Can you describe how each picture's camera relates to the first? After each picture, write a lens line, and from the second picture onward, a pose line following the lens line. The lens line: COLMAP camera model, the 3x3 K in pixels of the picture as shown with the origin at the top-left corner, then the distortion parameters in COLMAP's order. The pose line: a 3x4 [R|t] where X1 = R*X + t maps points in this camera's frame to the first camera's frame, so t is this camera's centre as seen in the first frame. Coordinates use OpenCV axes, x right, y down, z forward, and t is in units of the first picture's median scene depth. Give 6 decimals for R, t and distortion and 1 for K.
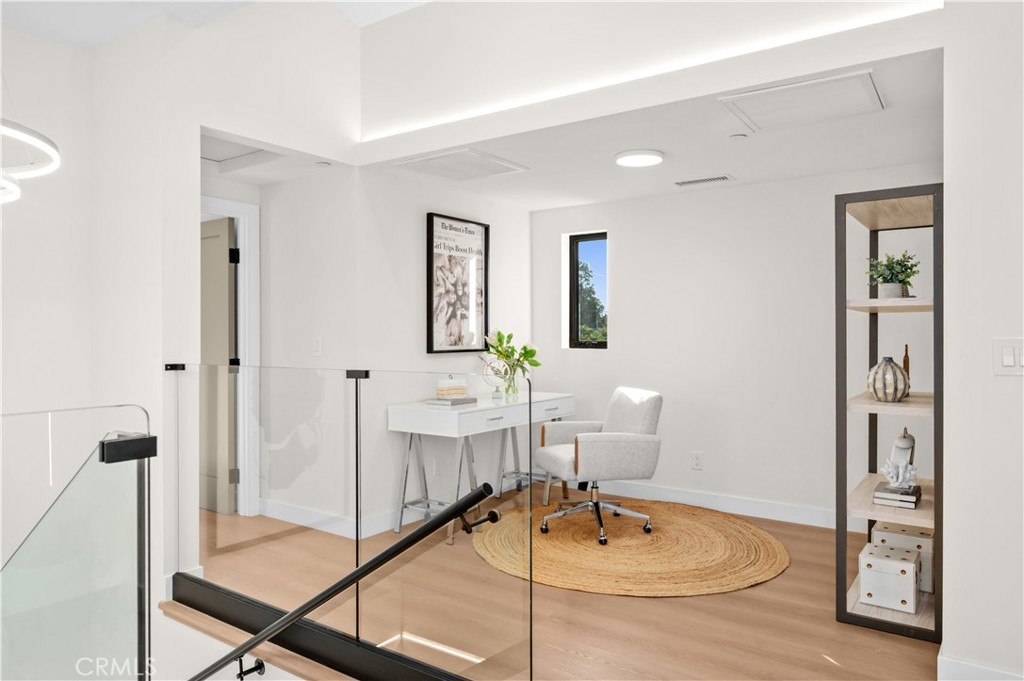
lens RADIAL K [[670.4, 0, 510.9], [0, 670.4, 337.5], [0, 0, 1]] dist [0.000472, -0.000534]
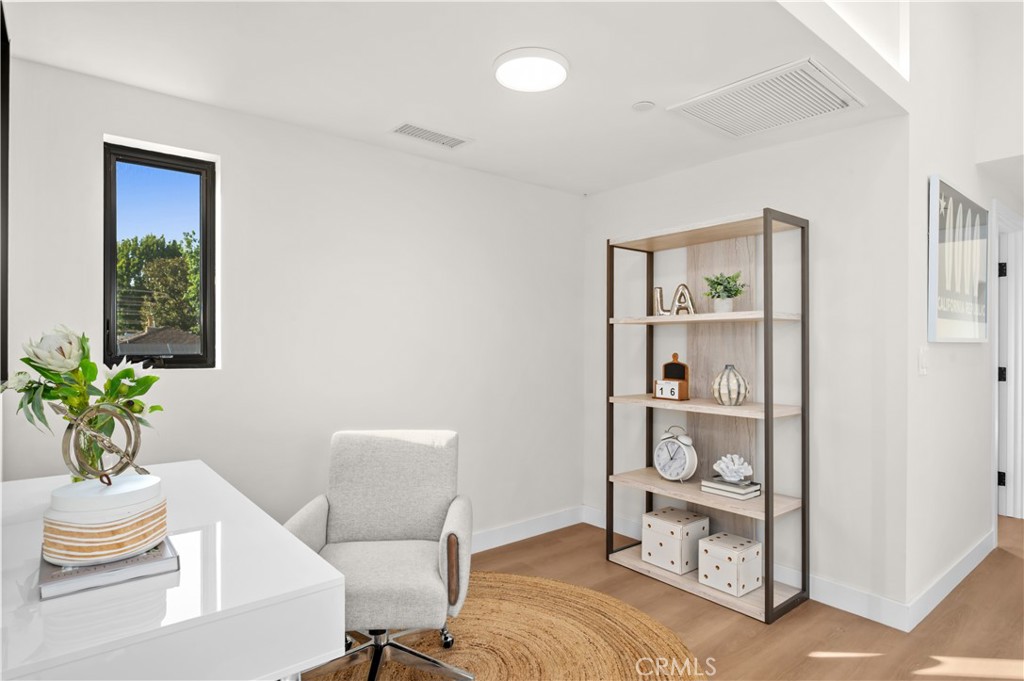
lens RADIAL K [[548.2, 0, 515.1], [0, 548.2, 342.8], [0, 0, 1]] dist [-0.014865, 0.001026]
pose [[0.263569, 0.002034, 0.964638, -0.262877], [-0.000252, 0.999998, -0.002039, -0.003874], [-0.964641, 0.000294, 0.263569, 0.720431]]
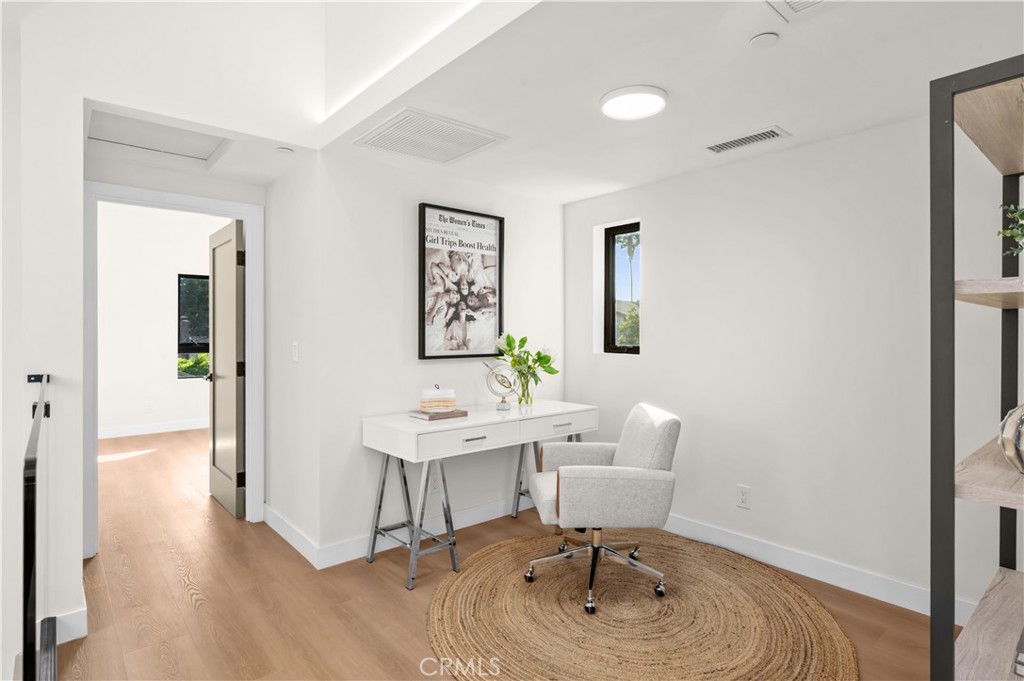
lens RADIAL K [[531.8, 0, 517.2], [0, 531.8, 335.1], [0, 0, 1]] dist [-0.000530, 0.000408]
pose [[0.972136, 0.002516, -0.234403, 0.168666], [-0.002847, 0.999995, -0.001076, -0.008208], [0.234399, 0.001713, 0.972139, 0.328013]]
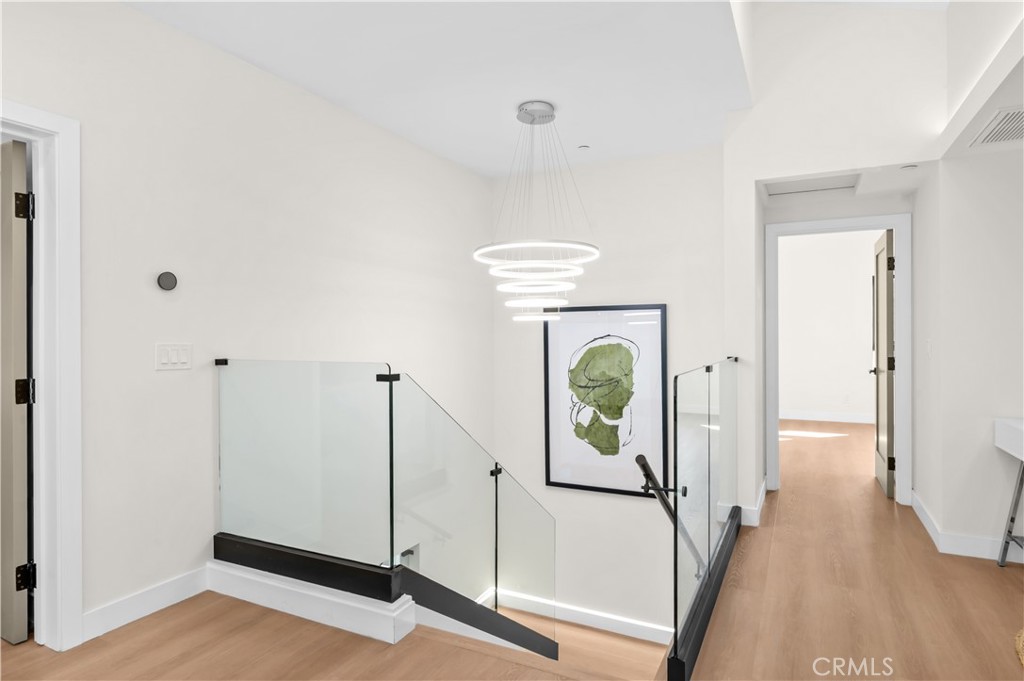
lens RADIAL K [[578.8, 0, 511.9], [0, 578.8, 336.1], [0, 0, 1]] dist [0.000673, 0.000188]
pose [[0.145566, 0.005418, -0.989334, 0.432875], [-0.001199, 0.999985, 0.005300, -0.007292], [0.989348, 0.000415, 0.145570, 0.244634]]
